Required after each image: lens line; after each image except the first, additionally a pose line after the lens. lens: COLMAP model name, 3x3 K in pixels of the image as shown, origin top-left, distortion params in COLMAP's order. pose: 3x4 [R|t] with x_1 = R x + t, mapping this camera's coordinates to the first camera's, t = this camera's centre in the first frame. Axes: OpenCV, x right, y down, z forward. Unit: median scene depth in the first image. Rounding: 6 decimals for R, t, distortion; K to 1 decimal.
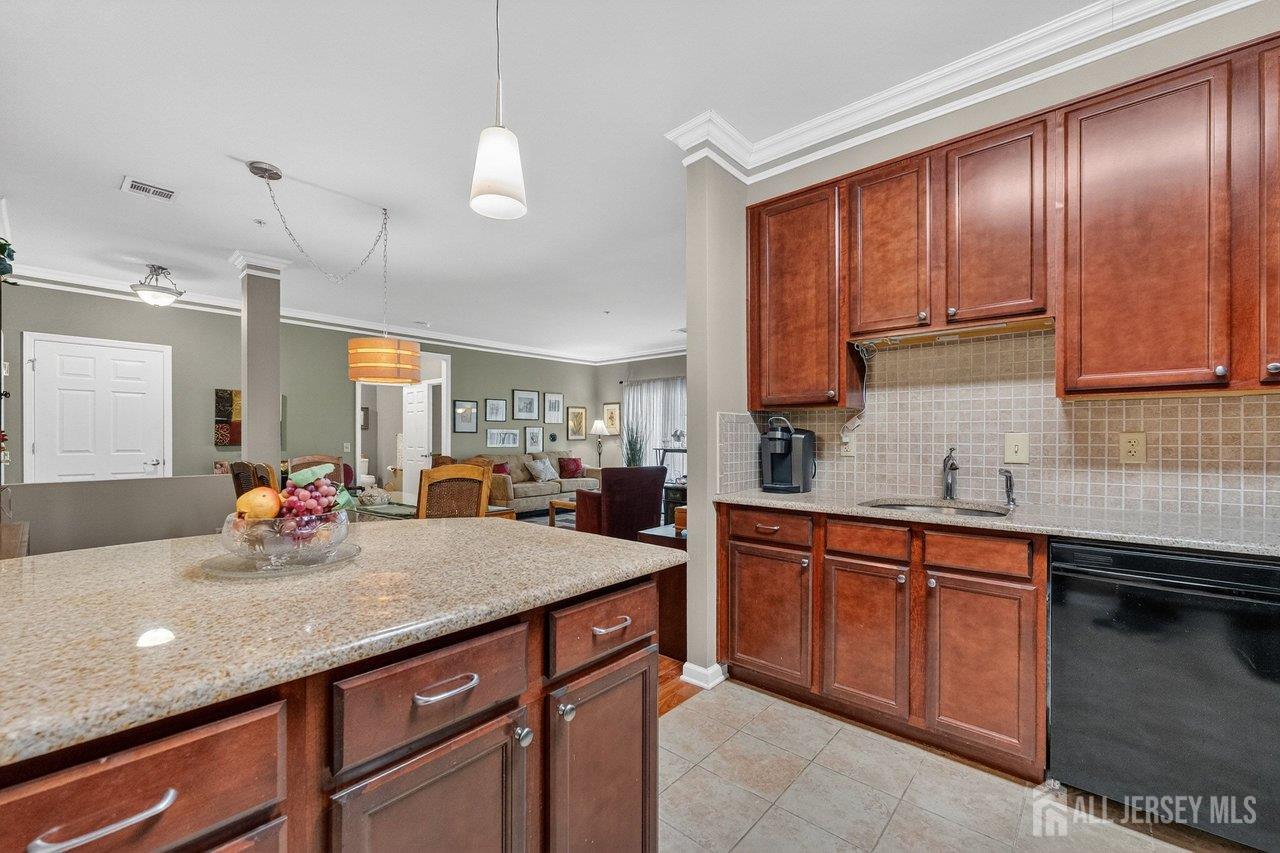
lens RADIAL K [[516.3, 0, 637.9], [0, 516.3, 438.8], [0, 0, 1]] dist [0.000222, -0.000053]
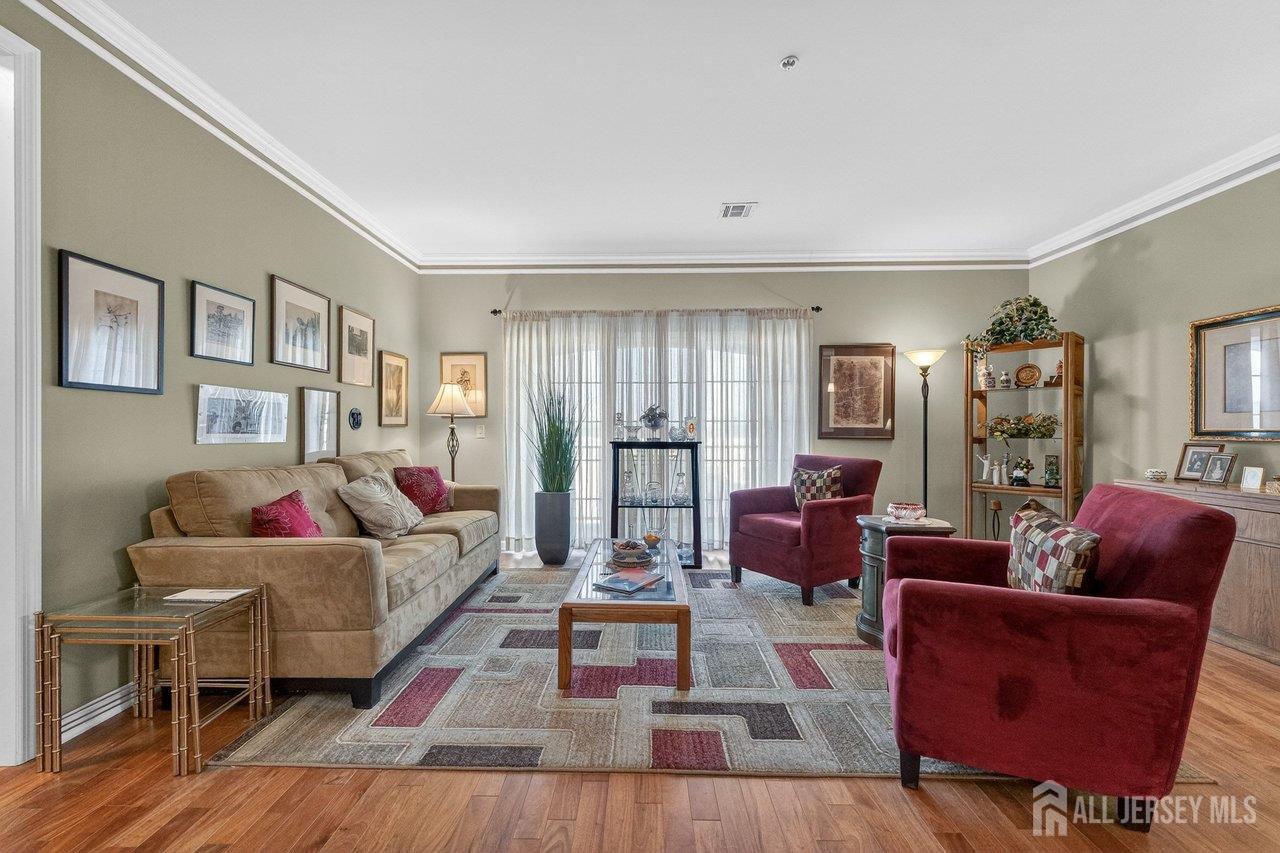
lens RADIAL K [[508.1, 0, 637.9], [0, 508.1, 435.1], [0, 0, 1]] dist [0.000262, -0.000047]
pose [[0.763949, -0.003852, 0.645265, -0.267793], [0.000439, 0.999985, 0.005450, 0.008722], [-0.645276, -0.003880, 0.763939, 0.570908]]
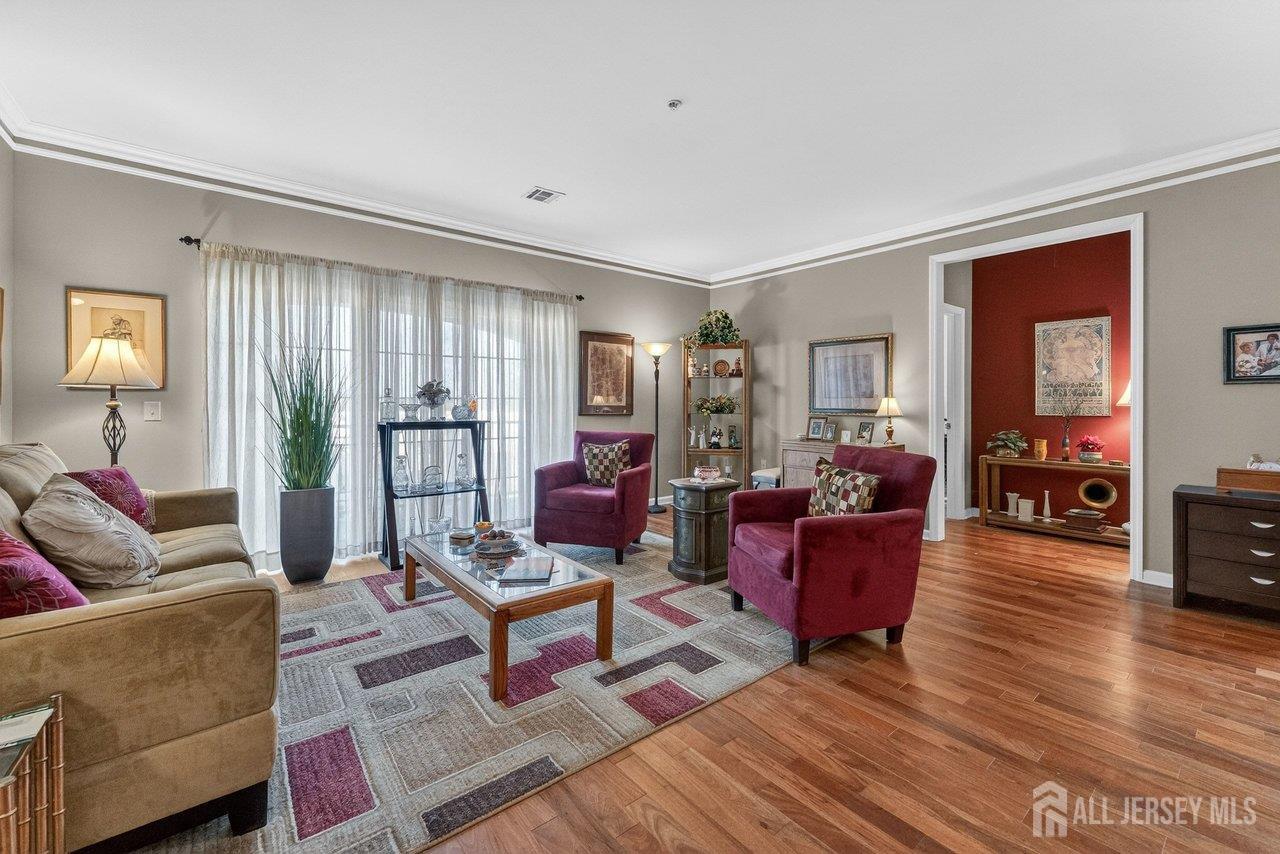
lens RADIAL K [[513.9, 0, 641.2], [0, 513.9, 403.7], [0, 0, 1]] dist [-0.000019, -0.000056]
pose [[0.176110, 0.002355, 0.984368, -0.350634], [-0.000258, 0.999997, -0.002346, 0.003224], [-0.984370, 0.000159, 0.176111, 0.683204]]
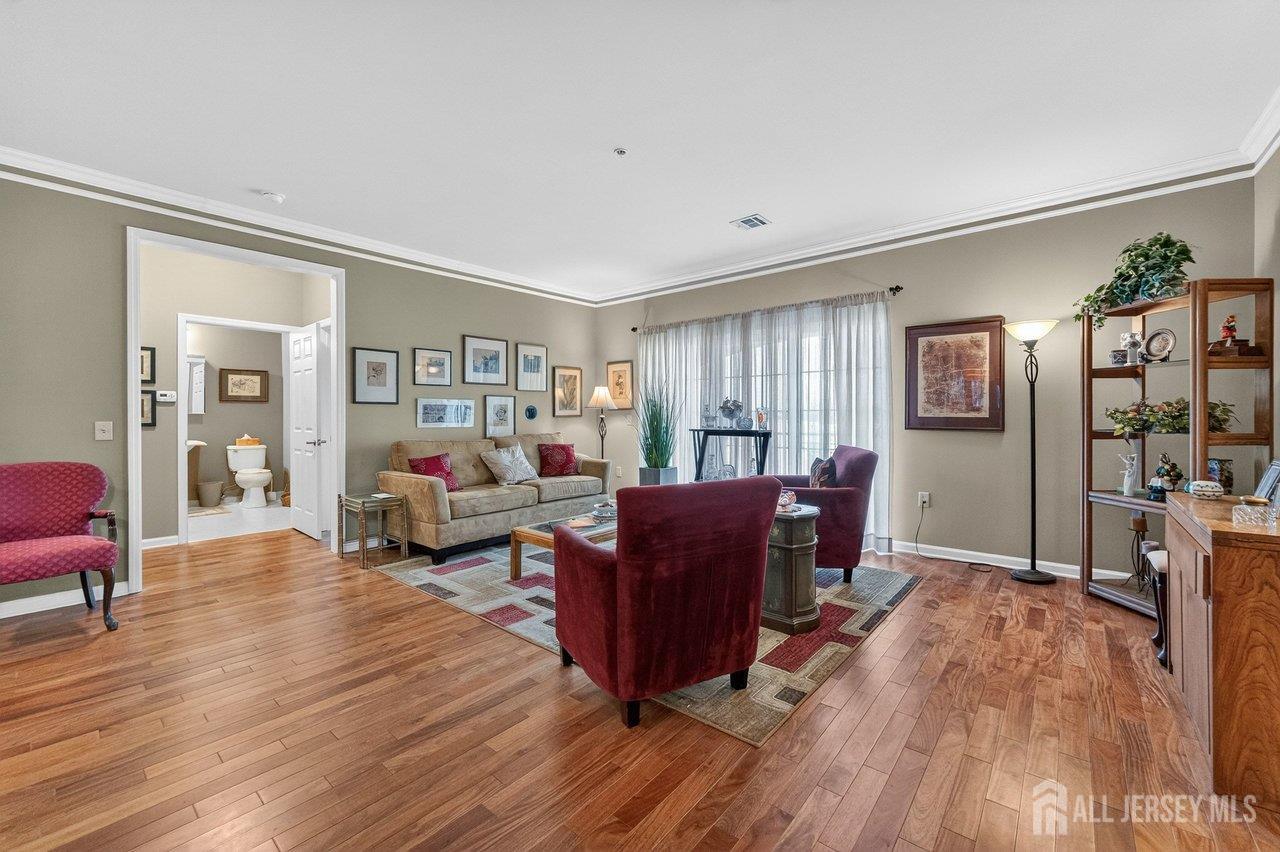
lens RADIAL K [[510.2, 0, 647.9], [0, 510.2, 419.1], [0, 0, 1]] dist [-0.000453, -0.000019]
pose [[0.999723, -0.001353, 0.023491, -0.033141], [0.001251, 0.999990, 0.004341, 0.003256], [-0.023496, -0.004310, 0.999715, 0.369093]]
